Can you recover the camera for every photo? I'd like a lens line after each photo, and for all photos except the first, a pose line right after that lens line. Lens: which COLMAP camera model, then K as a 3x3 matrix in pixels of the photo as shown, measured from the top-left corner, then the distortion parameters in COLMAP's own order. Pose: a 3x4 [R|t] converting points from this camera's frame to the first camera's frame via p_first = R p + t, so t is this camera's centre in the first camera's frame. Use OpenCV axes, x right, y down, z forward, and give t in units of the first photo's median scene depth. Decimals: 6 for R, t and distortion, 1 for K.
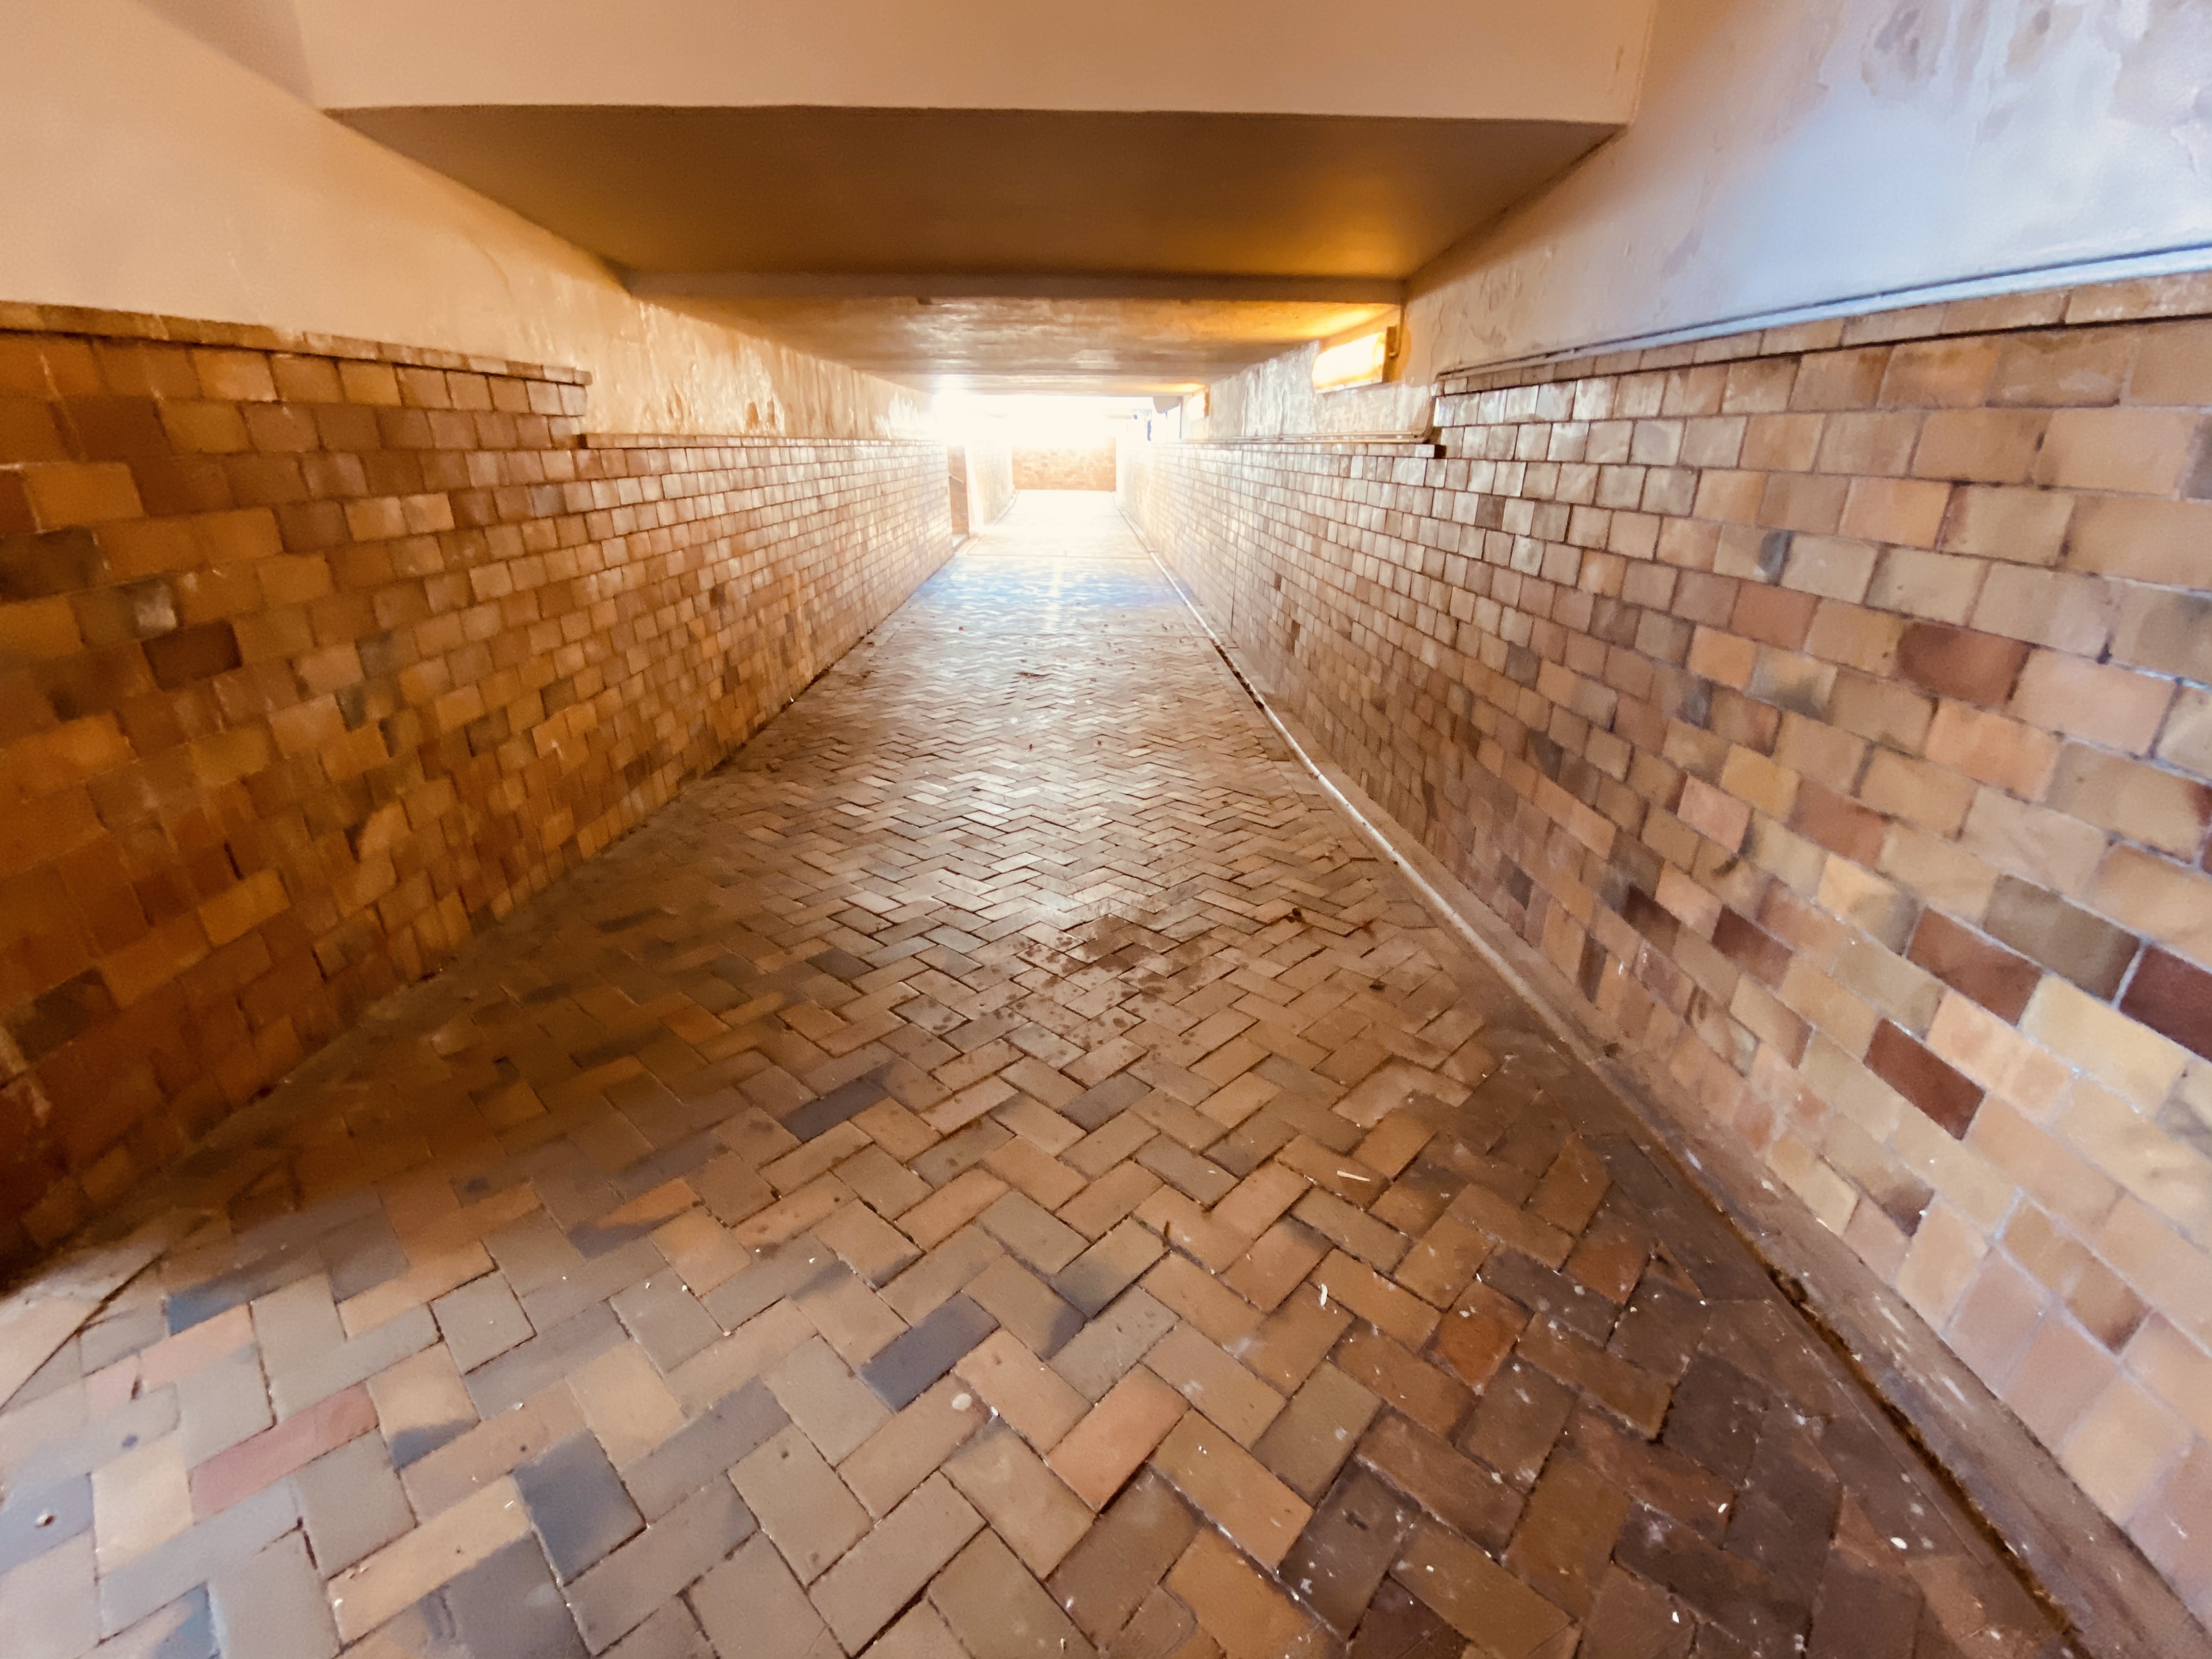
lens RADIAL K [[890.2, 0, 1104.3], [0, 890.2, 830.7], [0, 0, 1]] dist [0.018641, -0.018910]
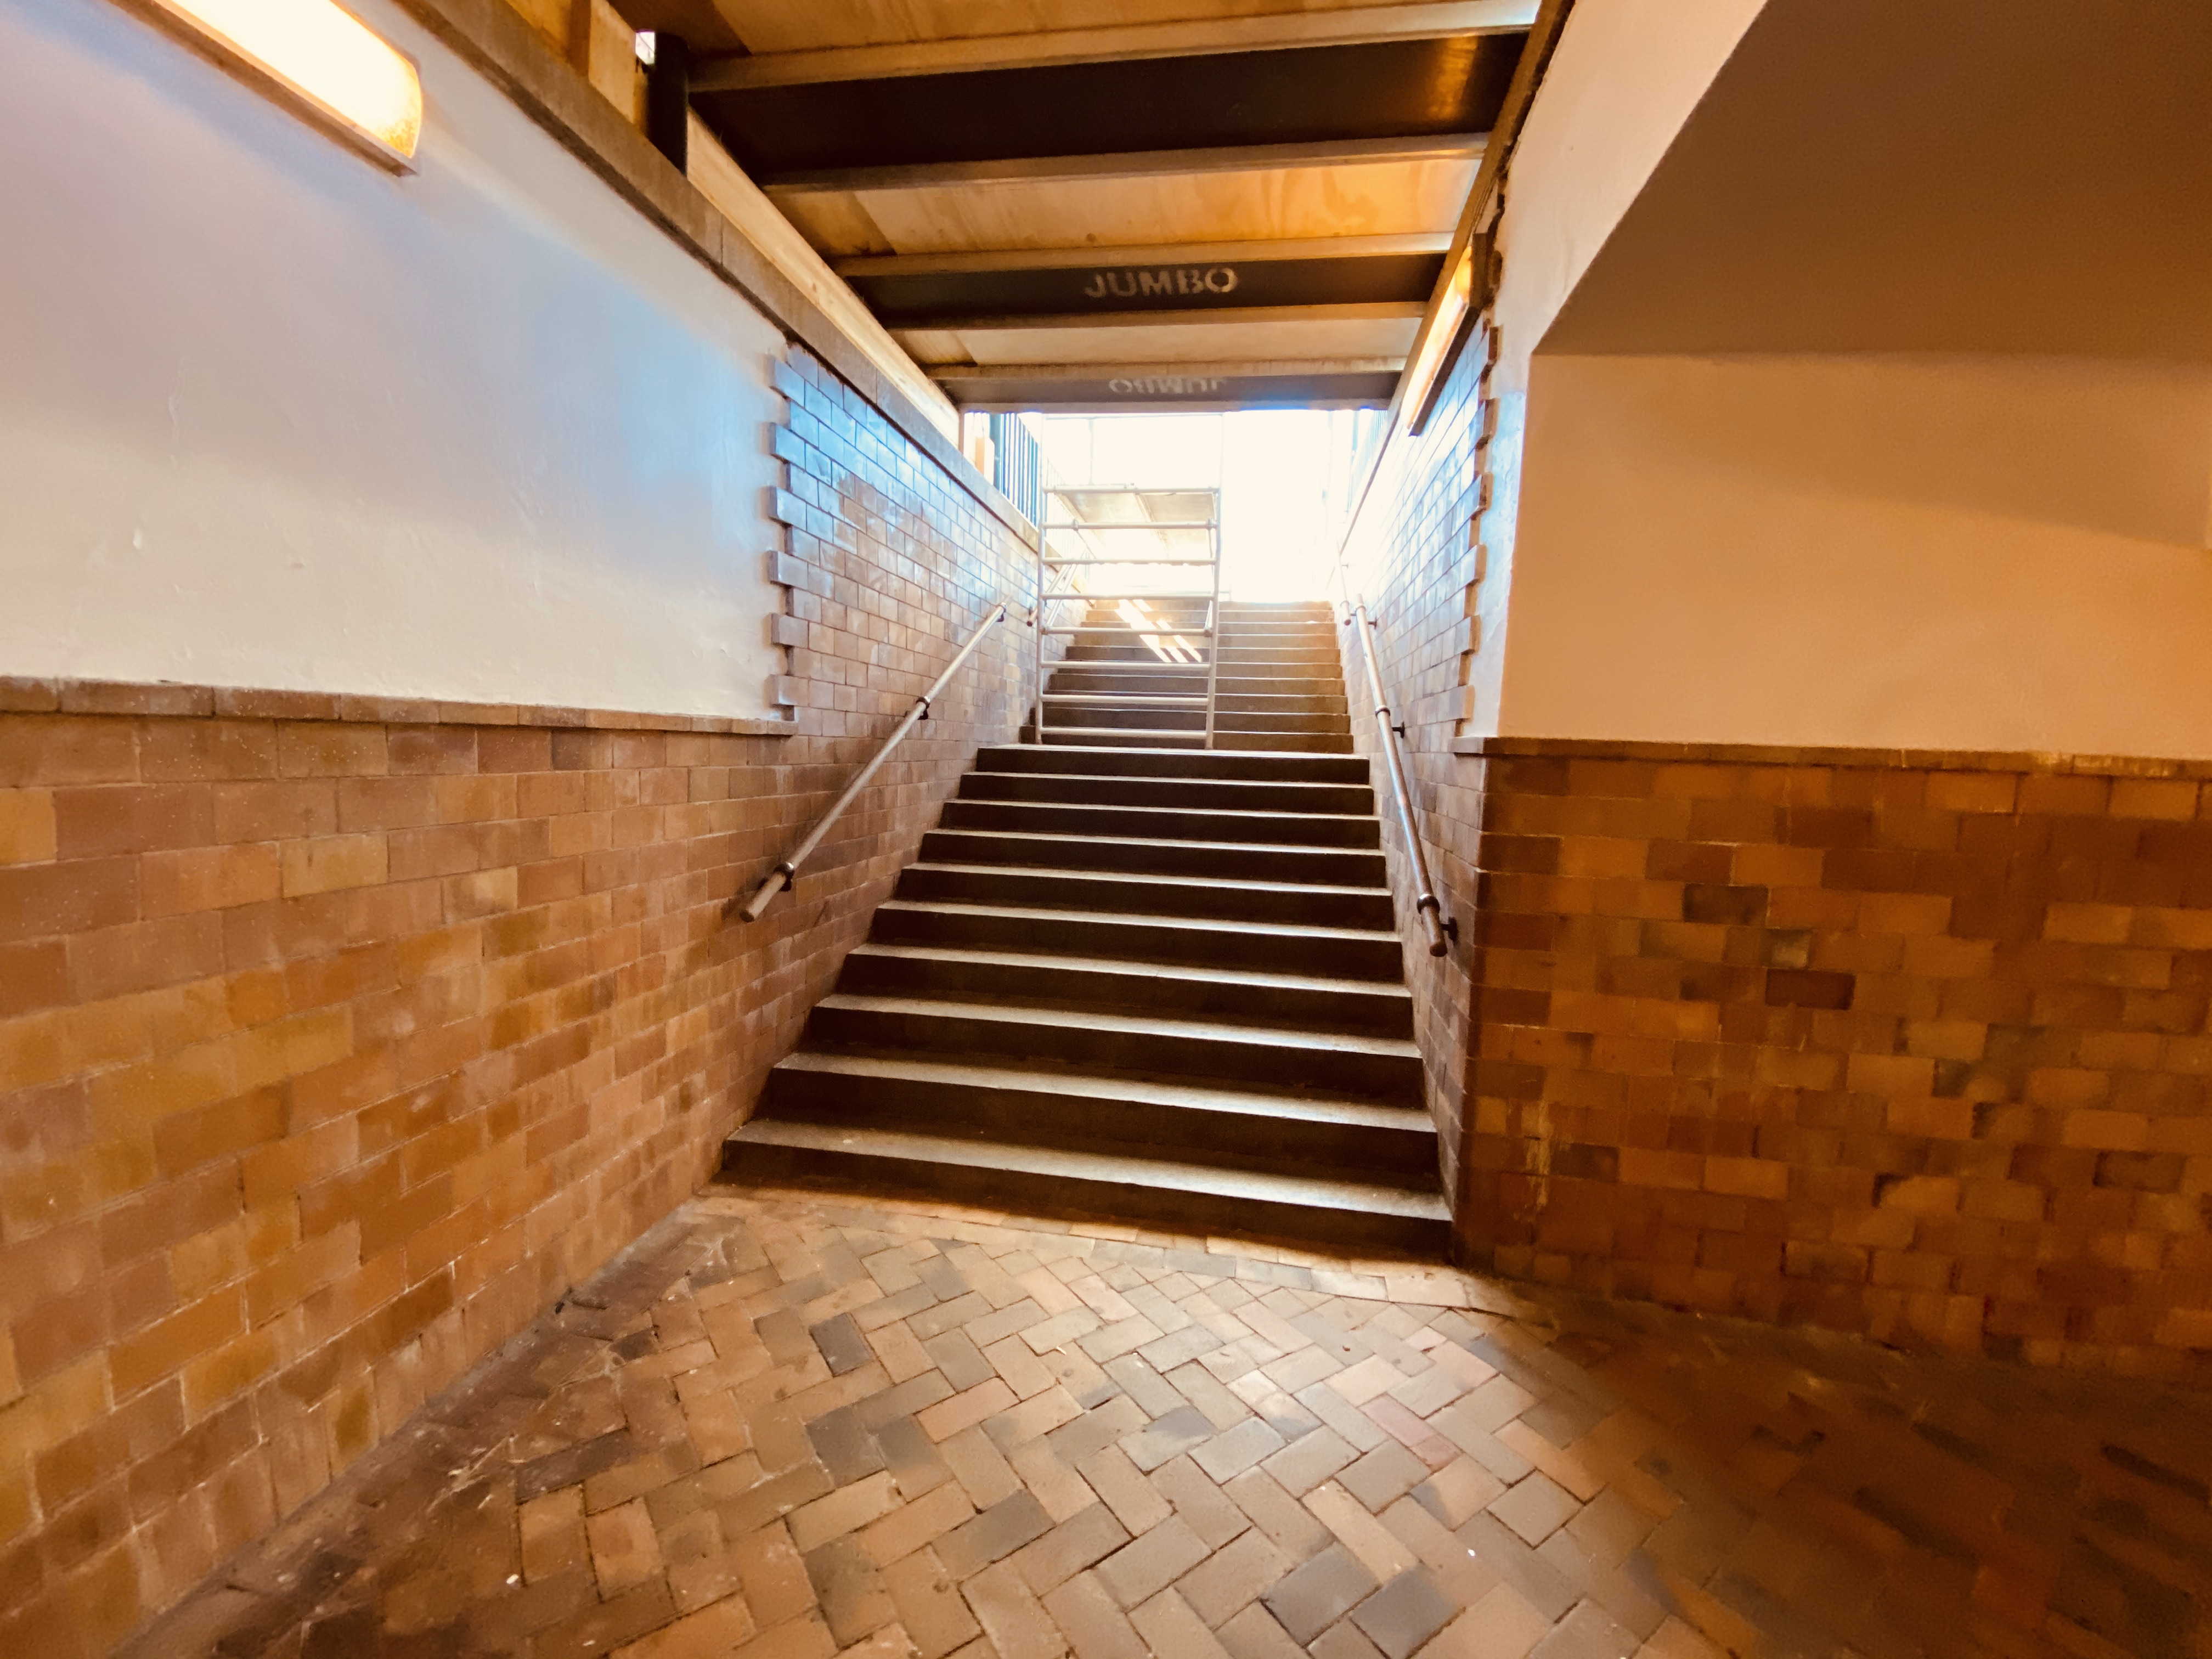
lens RADIAL K [[894.3, 0, 1113.3], [0, 894.3, 839.3], [0, 0, 1]] dist [0.019902, -0.019209]
pose [[-0.178740, 0.090273, -0.979746, 0.359675], [-0.426076, 0.890467, 0.159778, -0.149829], [0.886855, 0.446005, -0.120699, 0.148039]]
